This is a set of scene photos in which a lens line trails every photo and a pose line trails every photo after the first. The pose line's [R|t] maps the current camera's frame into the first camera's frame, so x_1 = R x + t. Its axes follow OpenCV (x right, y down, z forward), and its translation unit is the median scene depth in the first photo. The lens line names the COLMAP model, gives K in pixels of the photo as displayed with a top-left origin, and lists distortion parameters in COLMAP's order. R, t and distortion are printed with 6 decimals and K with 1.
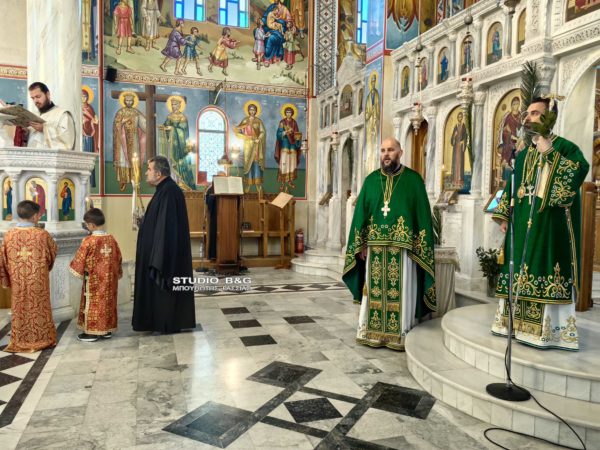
lens RADIAL K [[464.6, 0, 296.9], [0, 464.6, 220.3], [0, 0, 1]] dist [0.083016, -0.138265]
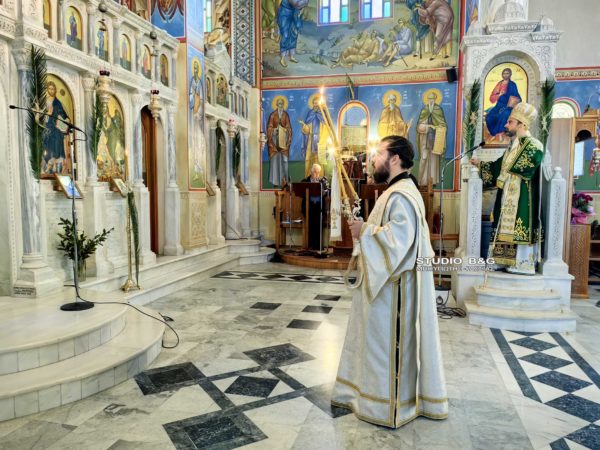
lens RADIAL K [[464.6, 0, 296.9], [0, 464.6, 220.3], [0, 0, 1]] dist [0.083016, -0.138265]
pose [[-0.839224, -0.054204, 0.541077, -0.589894], [0.008474, 0.993595, 0.112679, -0.086554], [-0.543720, 0.099148, -0.833390, 1.744955]]
